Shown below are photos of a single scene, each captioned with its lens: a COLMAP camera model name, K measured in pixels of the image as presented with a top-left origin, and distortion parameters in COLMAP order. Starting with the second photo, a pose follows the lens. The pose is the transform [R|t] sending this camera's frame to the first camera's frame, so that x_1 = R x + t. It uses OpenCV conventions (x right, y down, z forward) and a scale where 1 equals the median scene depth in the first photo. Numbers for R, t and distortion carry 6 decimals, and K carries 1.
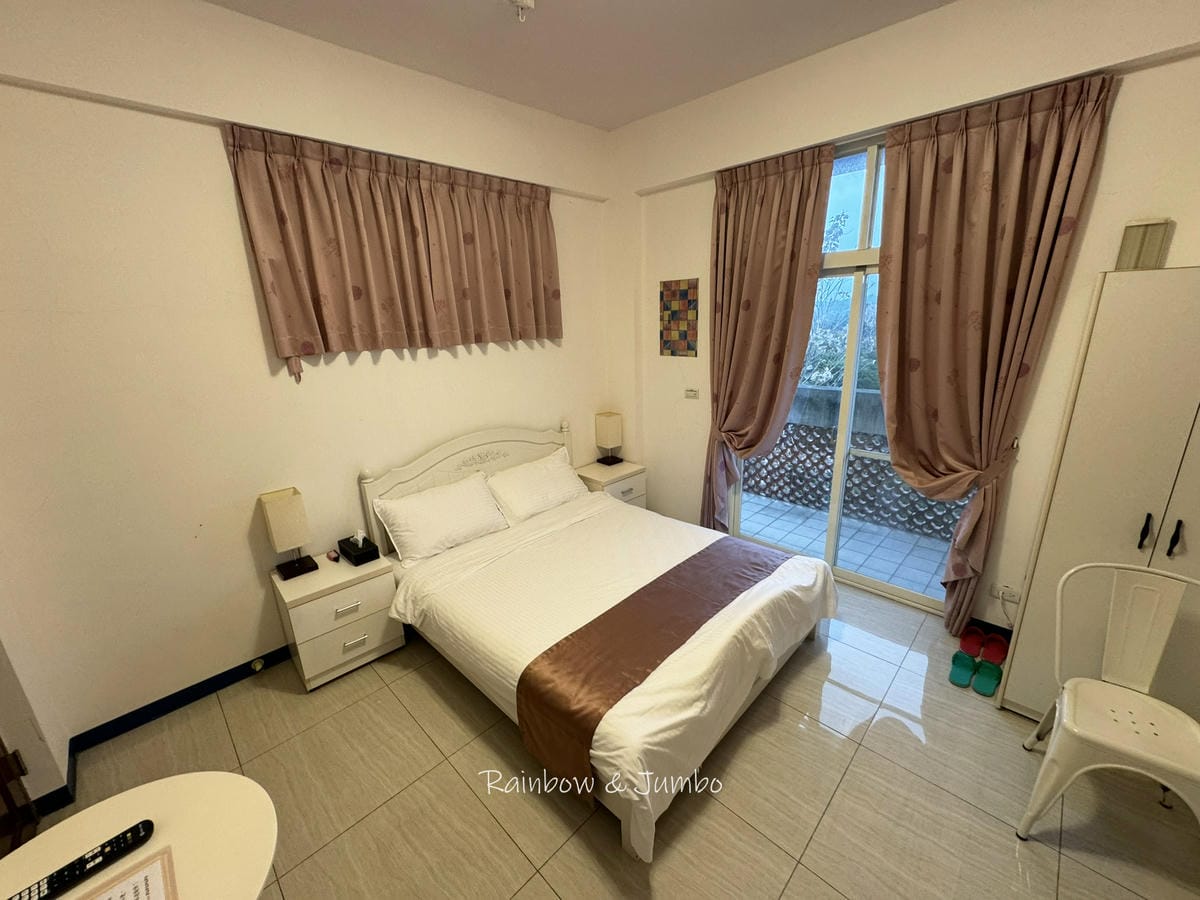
lens RADIAL K [[475.8, 0, 600.0], [0, 475.8, 450.0], [0, 0, 1]] dist [0.001014, 0.000151]
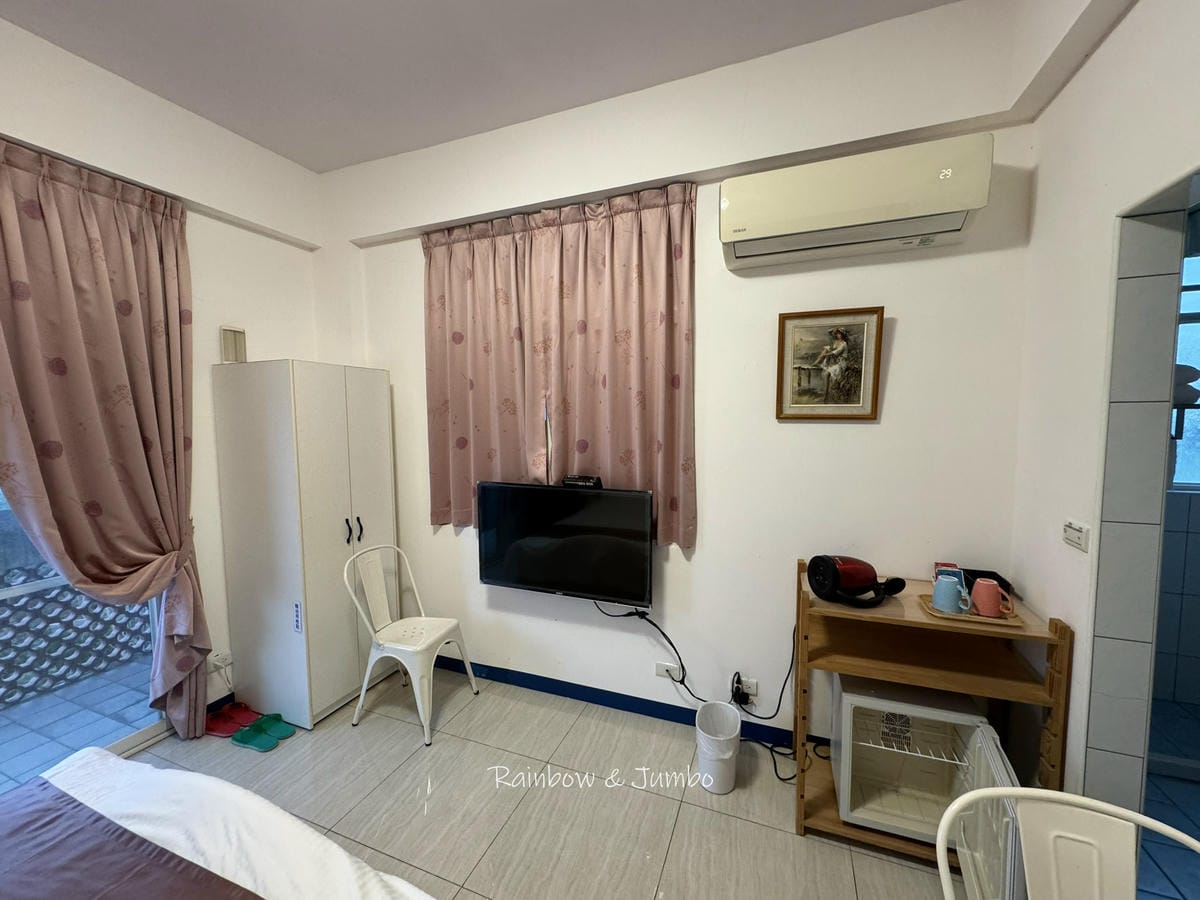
lens RADIAL K [[475.8, 0, 600.0], [0, 475.8, 450.0], [0, 0, 1]] dist [0.001014, 0.000151]
pose [[-0.395612, -0.029565, 0.917942, -0.392930], [0.273797, 0.950238, 0.148605, -0.055497], [-0.876656, 0.310120, -0.367831, 0.542025]]
